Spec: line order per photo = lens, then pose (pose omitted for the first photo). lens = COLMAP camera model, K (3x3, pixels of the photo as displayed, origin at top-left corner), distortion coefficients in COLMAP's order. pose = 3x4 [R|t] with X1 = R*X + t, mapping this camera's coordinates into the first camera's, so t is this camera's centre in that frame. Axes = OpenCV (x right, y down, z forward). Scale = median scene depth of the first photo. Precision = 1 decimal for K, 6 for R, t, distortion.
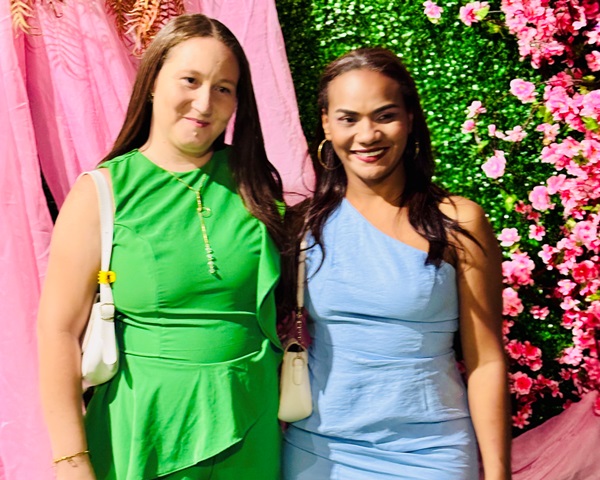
lens RADIAL K [[1350.2, 0, 301.1], [0, 1350.2, 239.0], [0, 0, 1]] dist [0.105890, 0.000000]
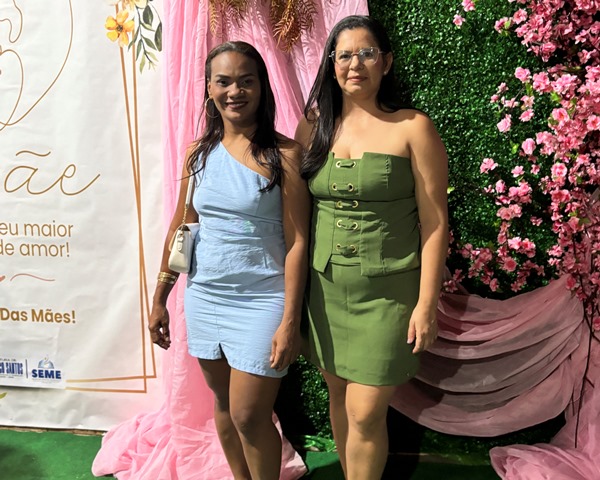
lens RADIAL K [[728.1, 0, 287.2], [0, 728.1, 237.7], [0, 0, 1]] dist [0.007275, 0.000000]
pose [[0.939720, 0.090792, -0.329672, 0.188334], [-0.056195, 0.992003, 0.113018, -0.005554], [0.337296, -0.087679, 0.937307, 0.115765]]
